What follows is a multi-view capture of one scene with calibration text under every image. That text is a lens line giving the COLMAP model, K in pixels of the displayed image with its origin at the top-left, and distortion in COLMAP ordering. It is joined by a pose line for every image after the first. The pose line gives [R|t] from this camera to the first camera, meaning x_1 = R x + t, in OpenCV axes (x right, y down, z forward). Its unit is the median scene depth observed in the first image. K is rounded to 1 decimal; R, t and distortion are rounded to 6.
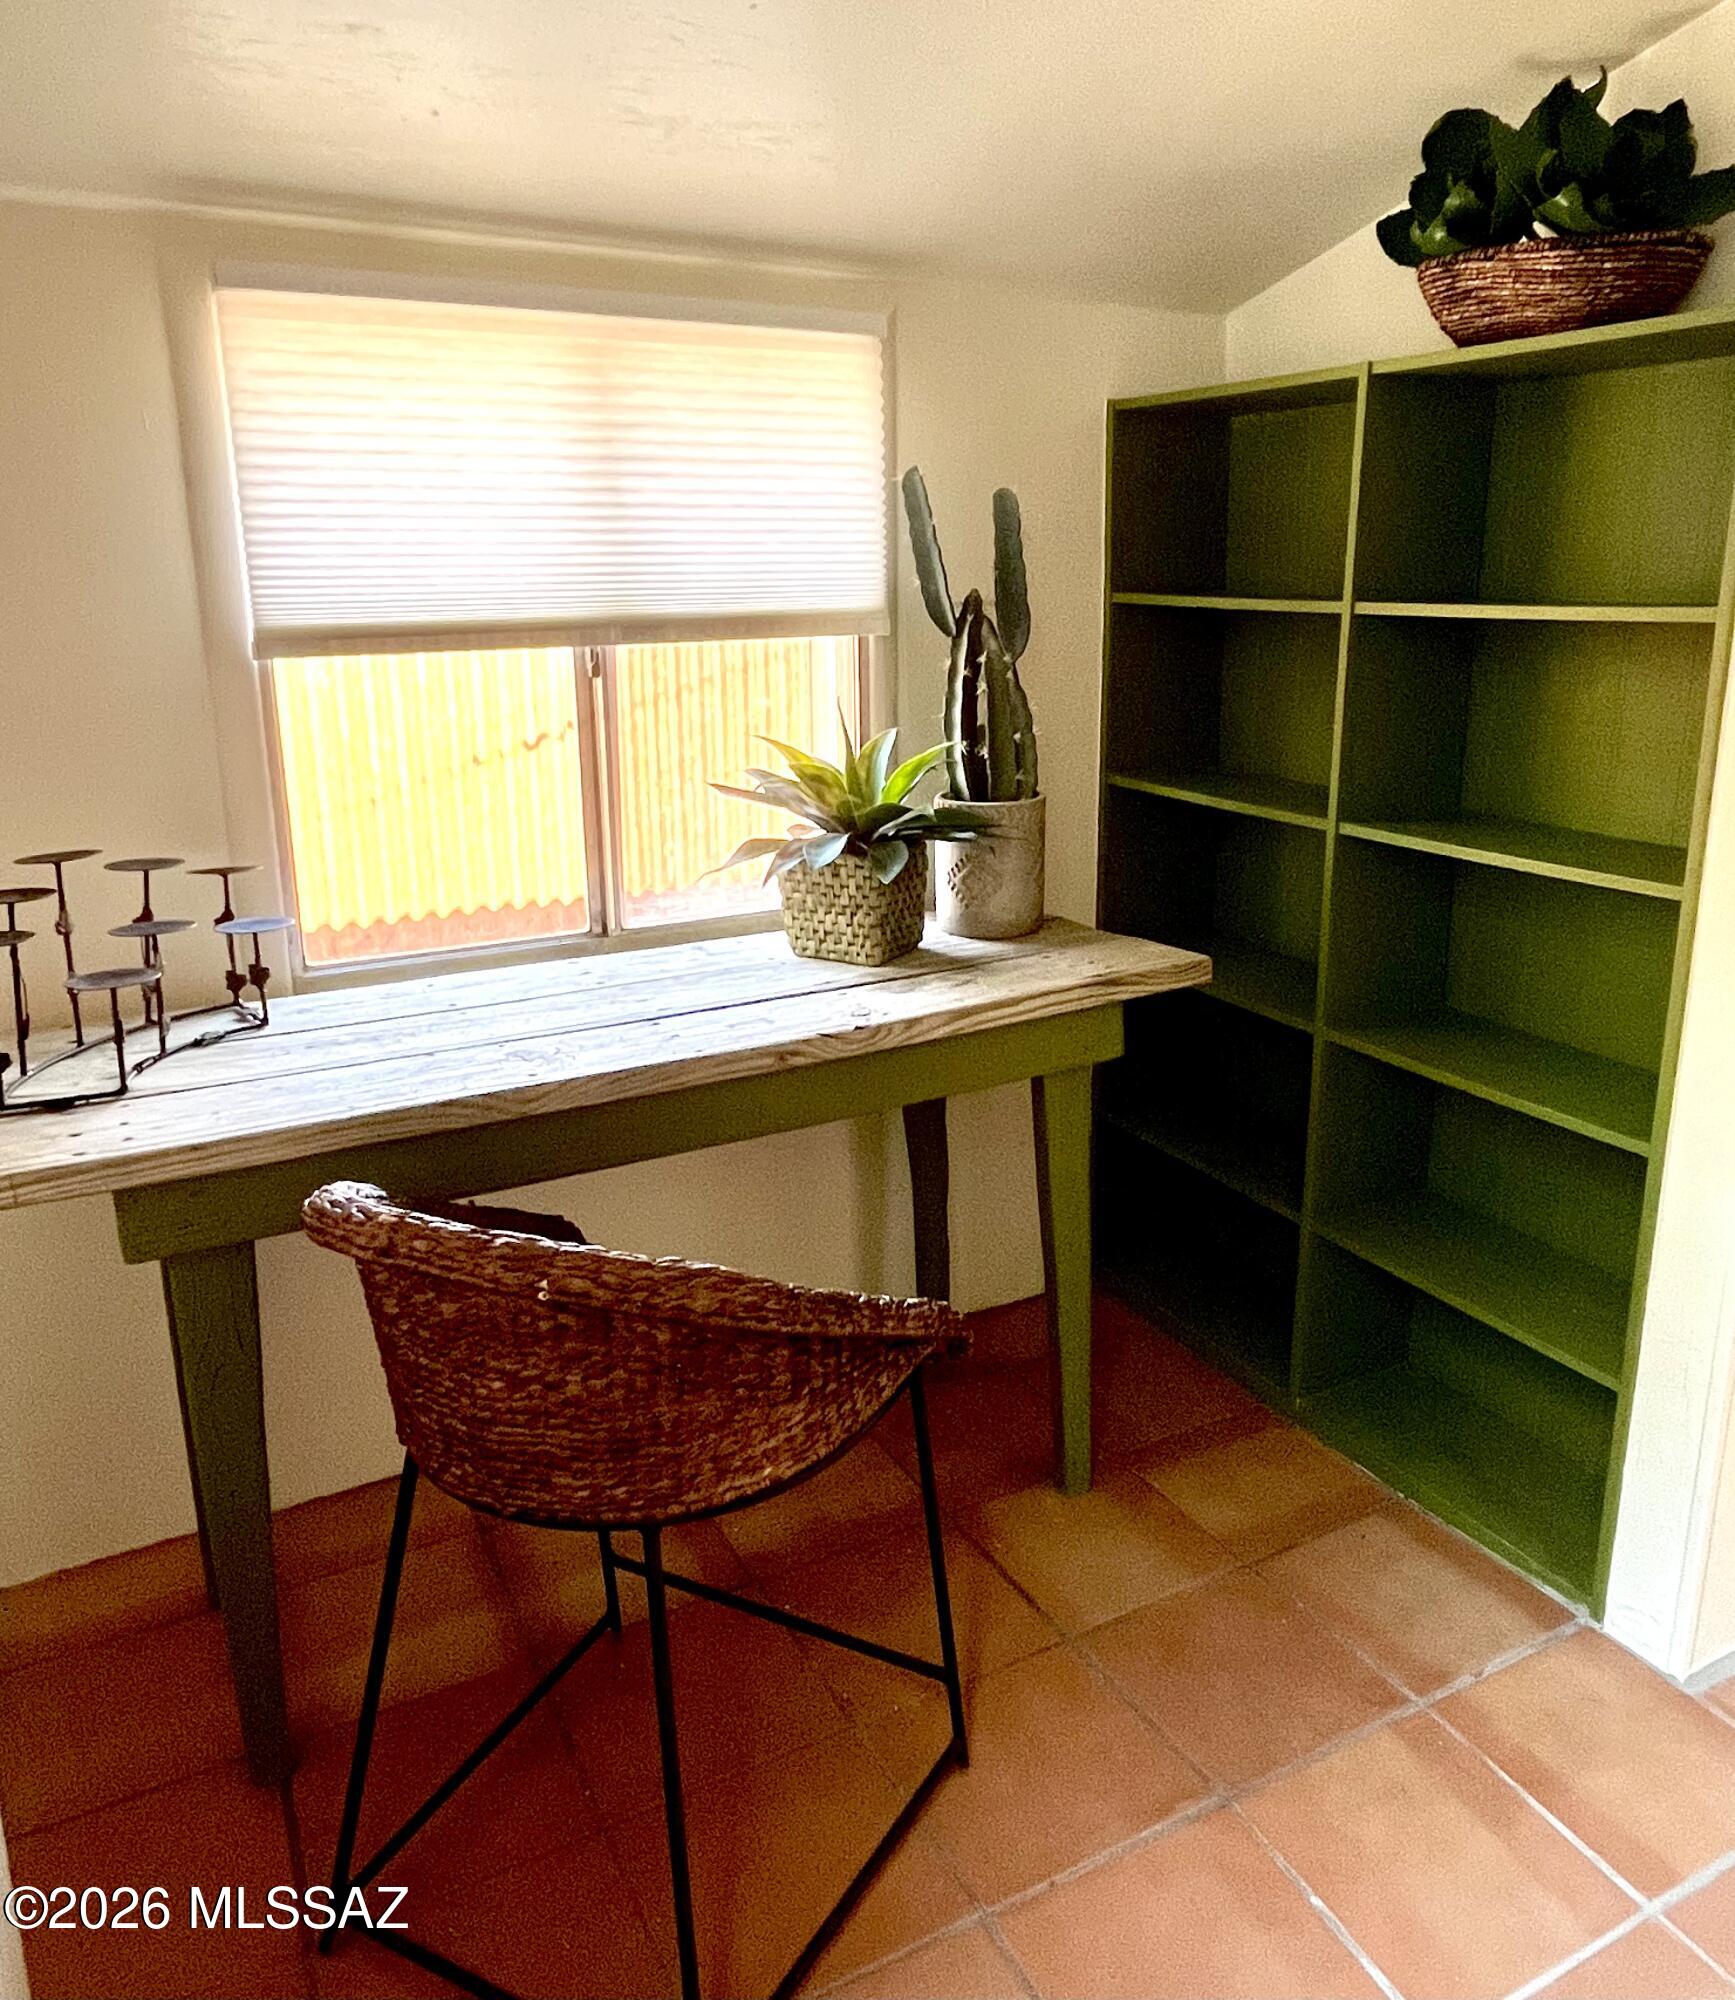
lens RADIAL K [[1465.8, 0, 890.4], [0, 1465.8, 941.6], [0, 0, 1]] dist [0.008449, -0.019517]
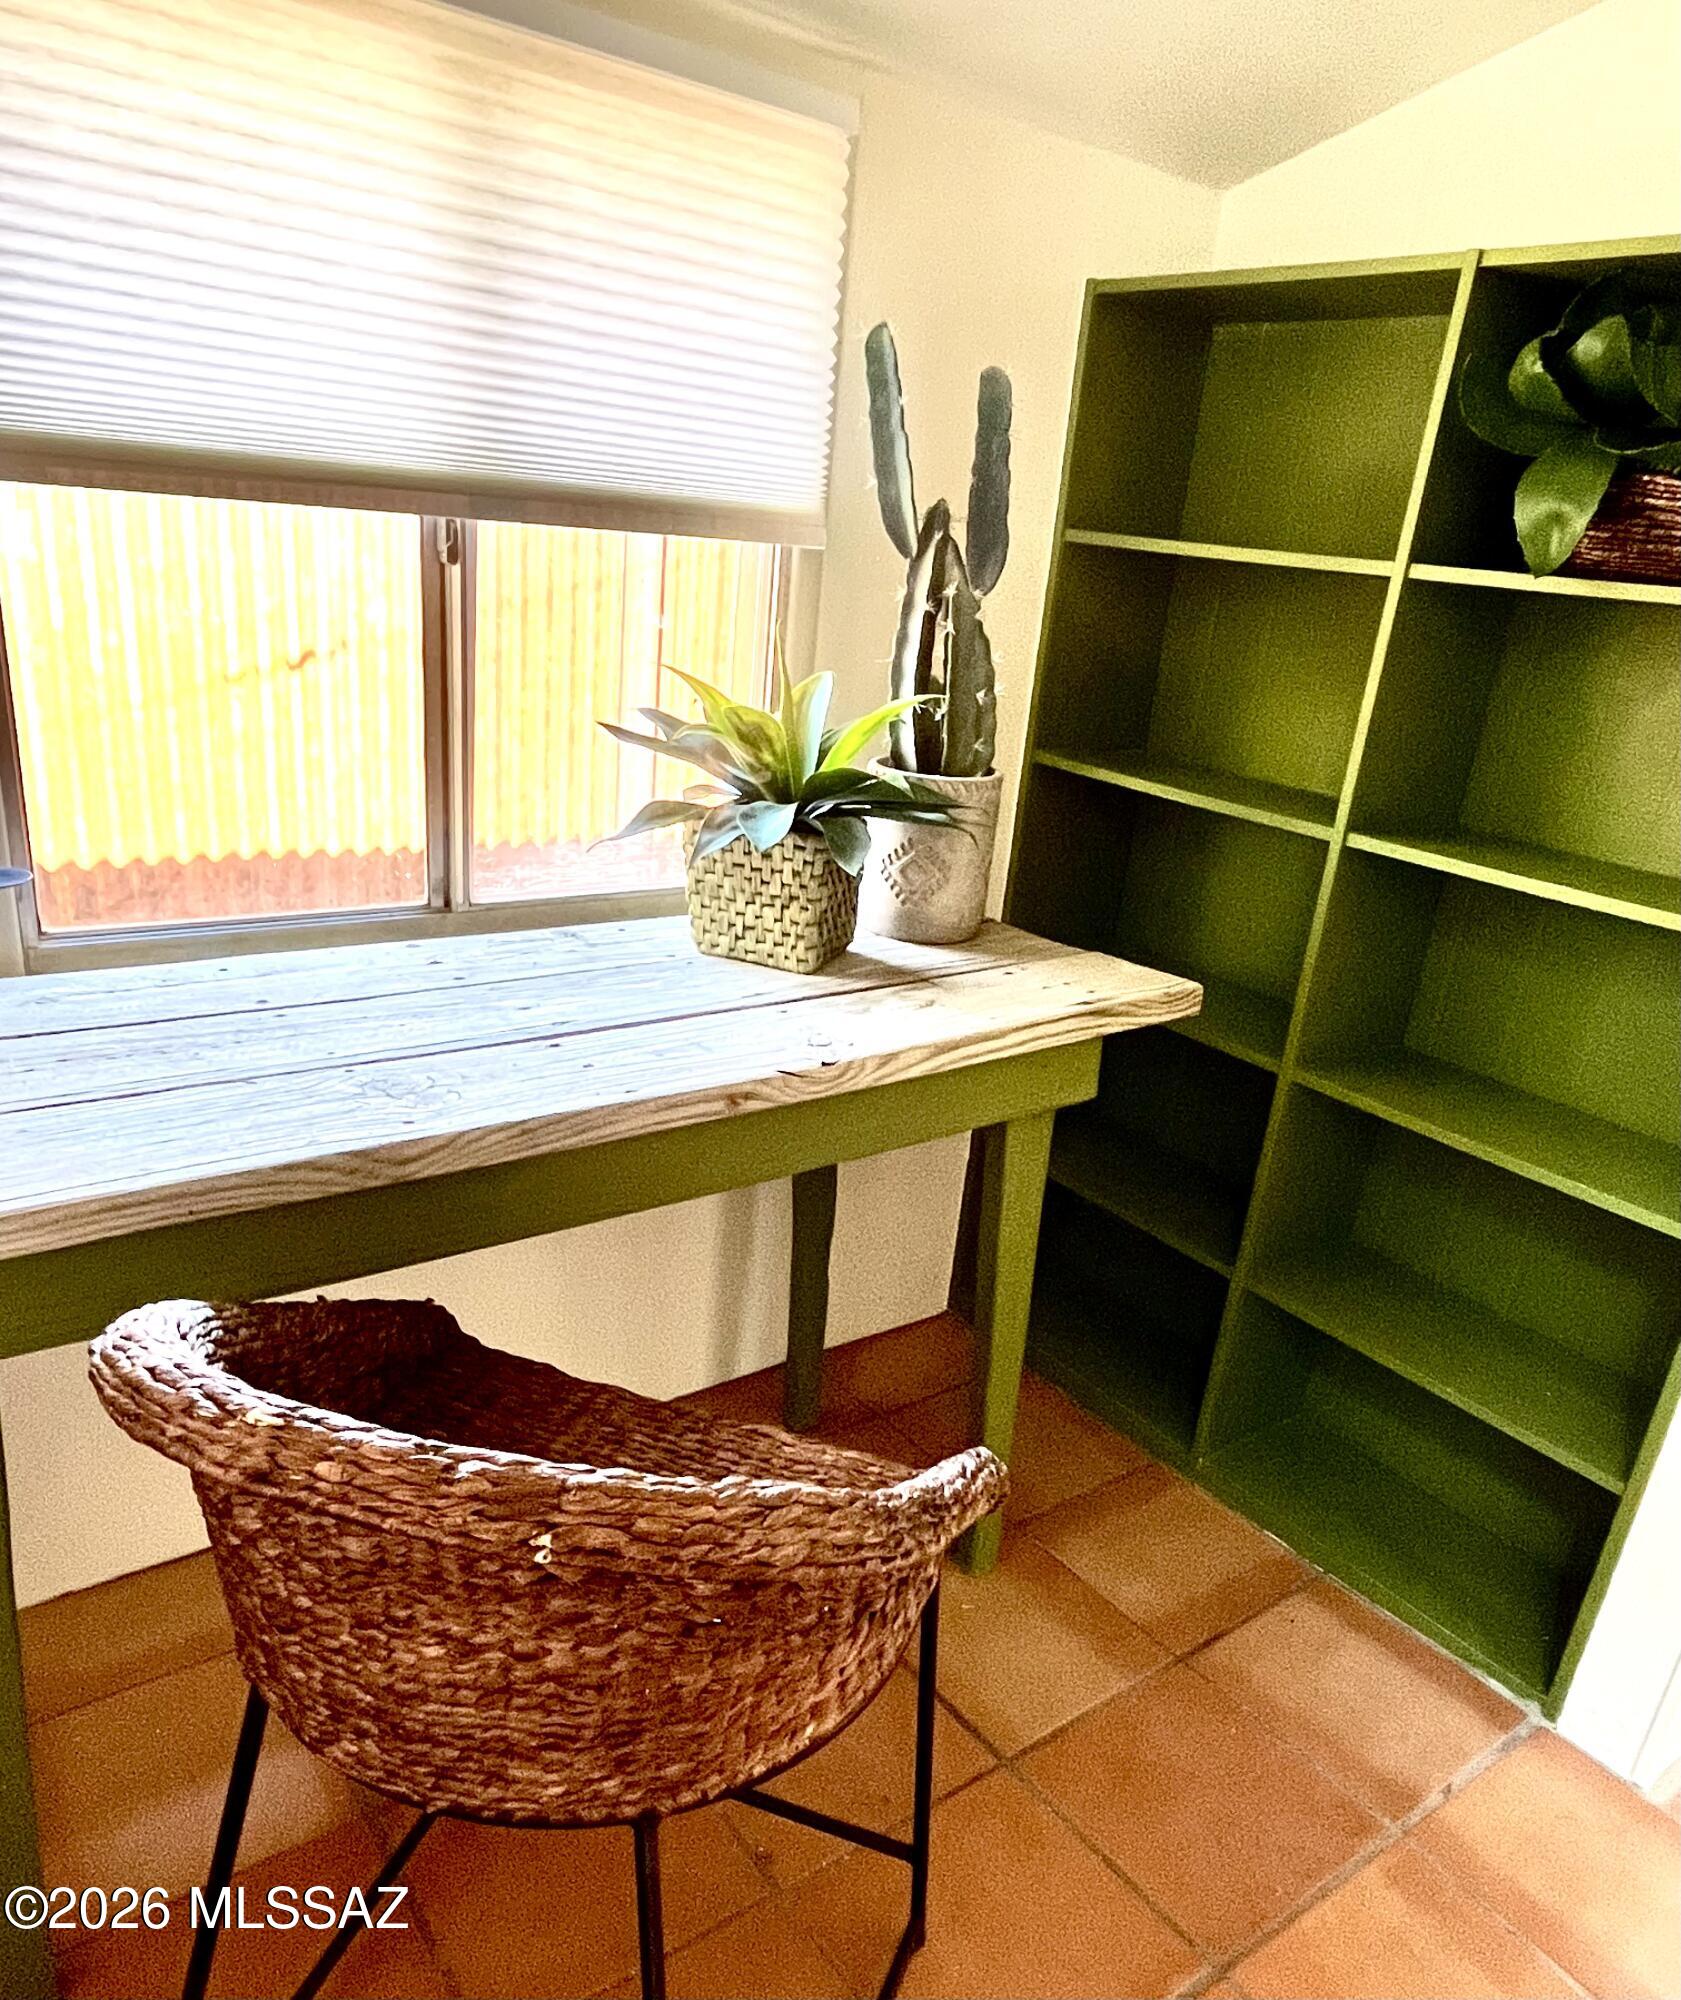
lens RADIAL K [[1390.2, 0, 838.8], [0, 1390.2, 1110.5], [0, 0, 1]] dist [0.003139, -0.007512]
pose [[0.983946, 0.037051, 0.174576, -0.131848], [-0.062623, 0.987691, 0.143333, -0.020875], [-0.167116, -0.151964, 0.974156, 0.258883]]
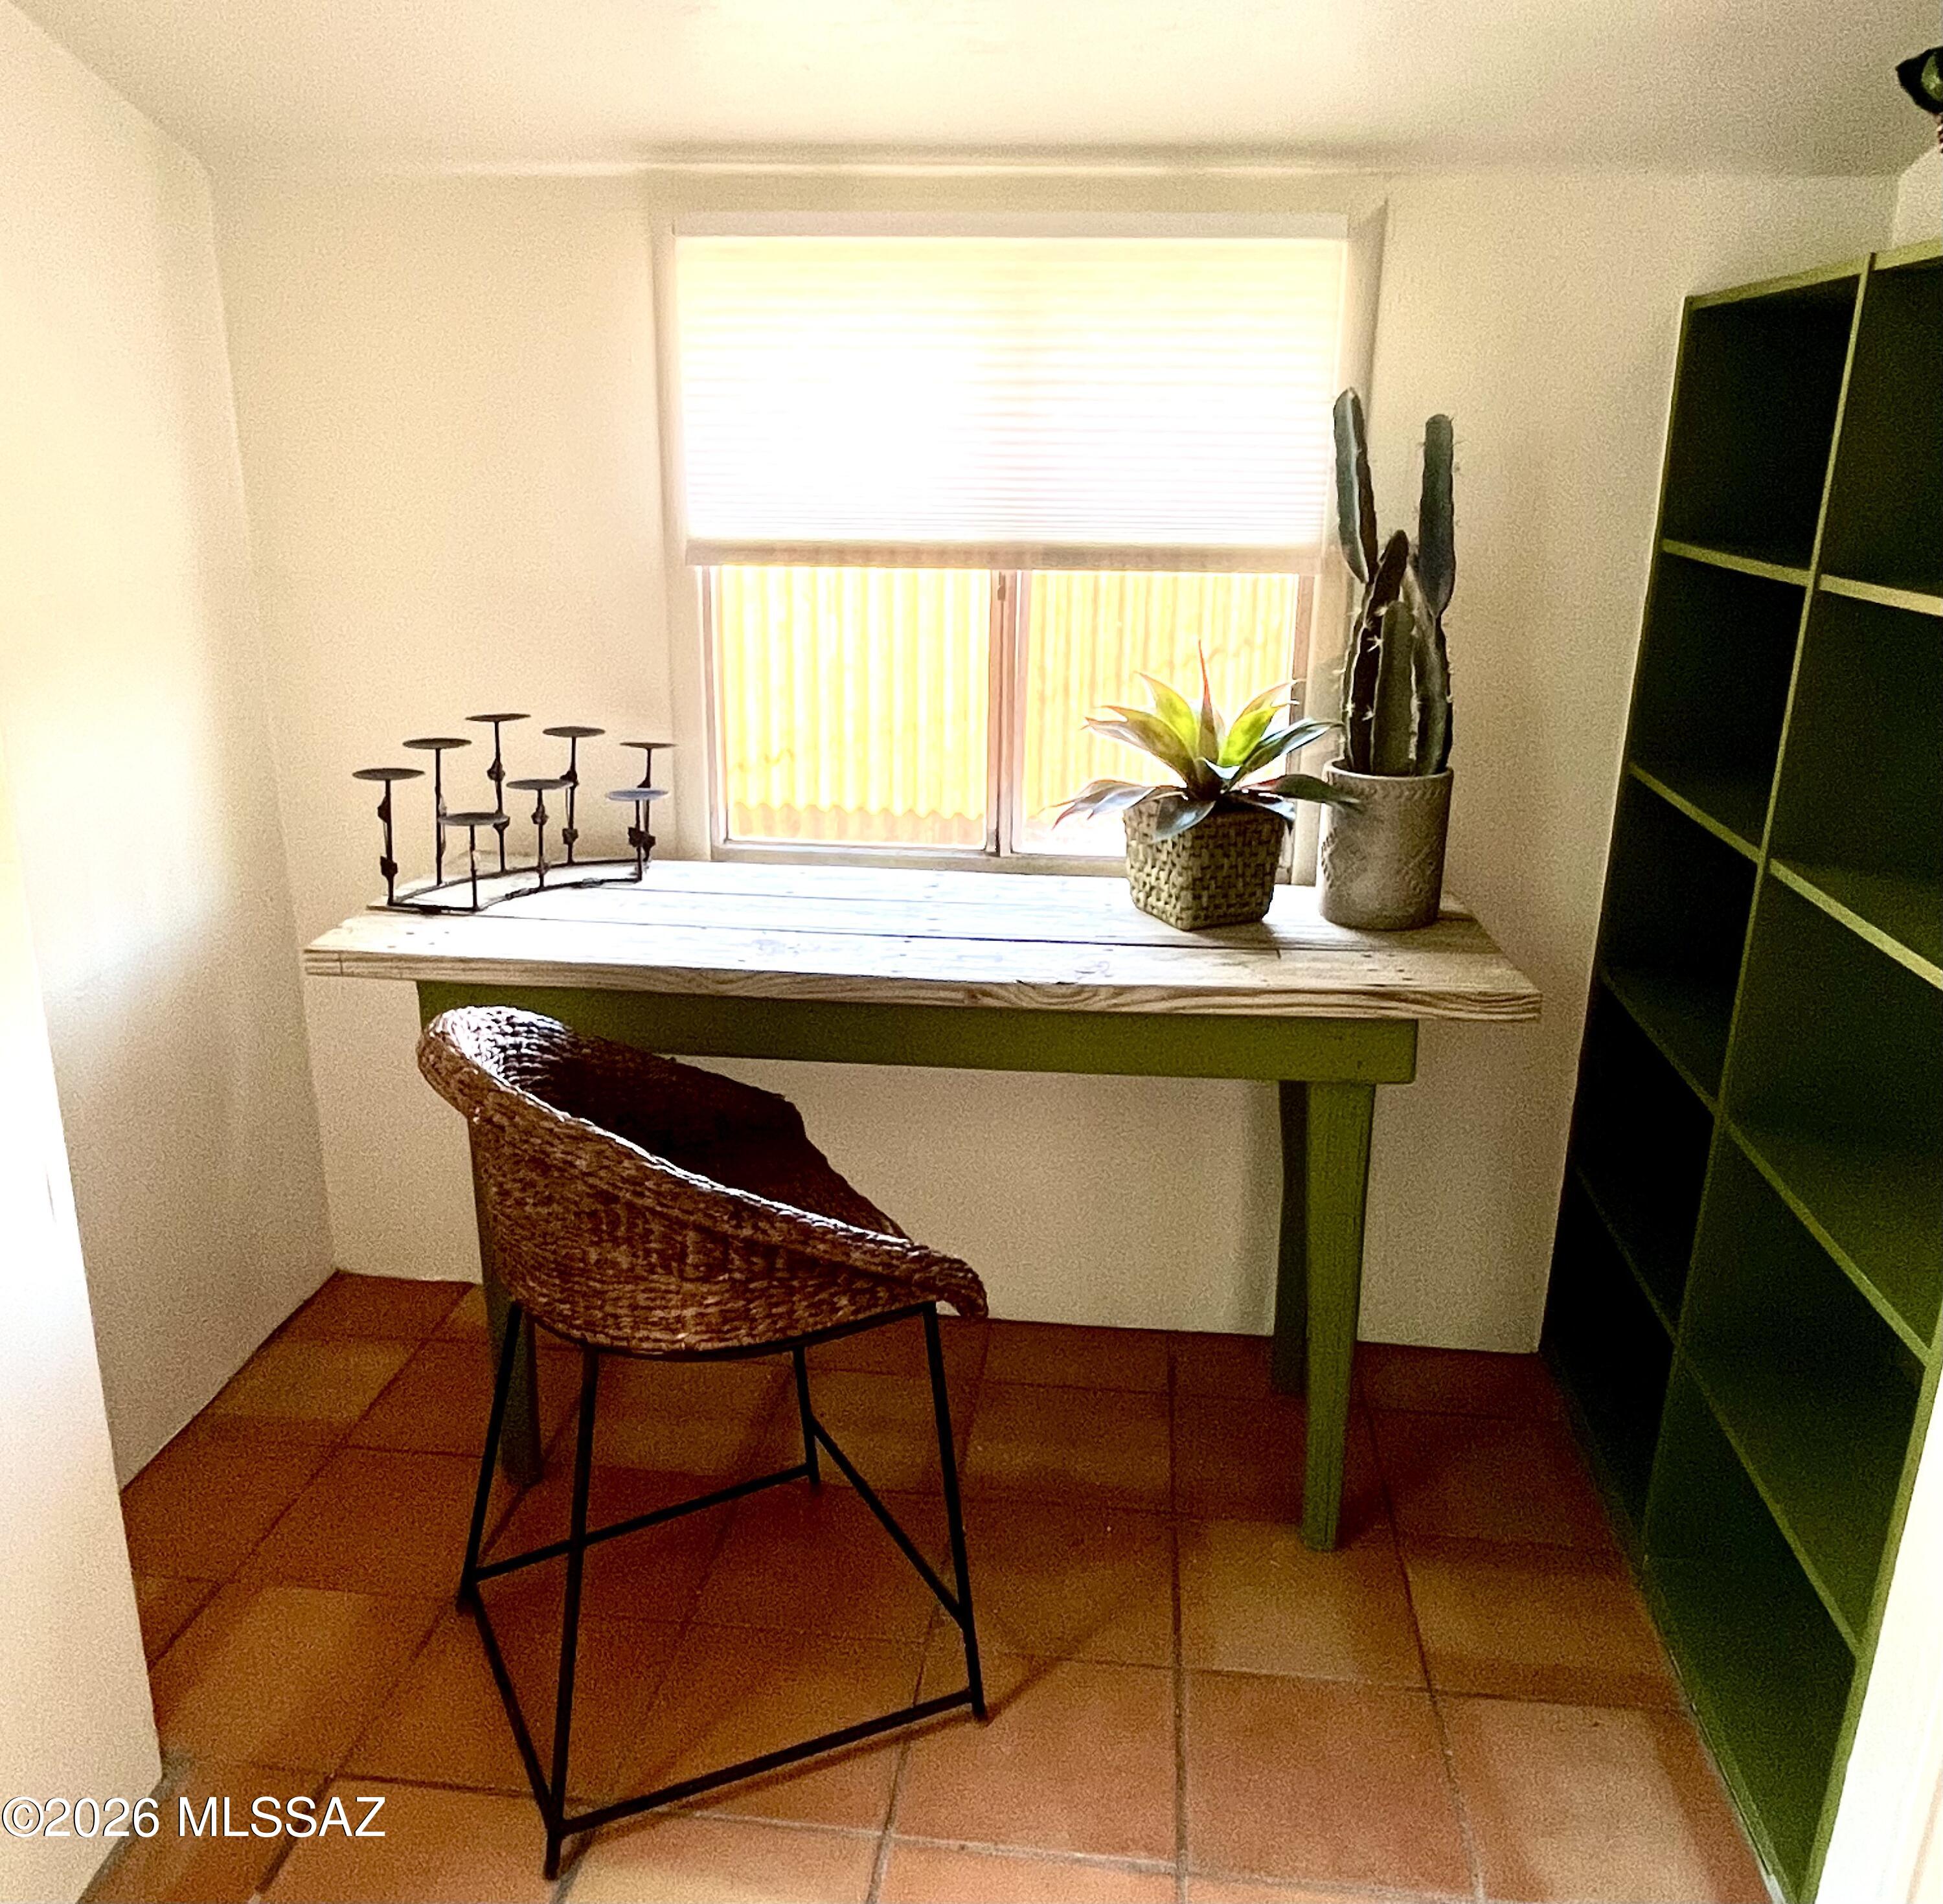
lens RADIAL K [[1610.5, 0, 970.9], [0, 1610.5, 951.6], [0, 0, 1]] dist [0.002821, -0.015485]
pose [[0.819290, 0.188951, -0.541352, 0.469791], [-0.158467, 0.981985, 0.102920, -0.058214], [0.551046, 0.001465, 0.834473, 0.064993]]
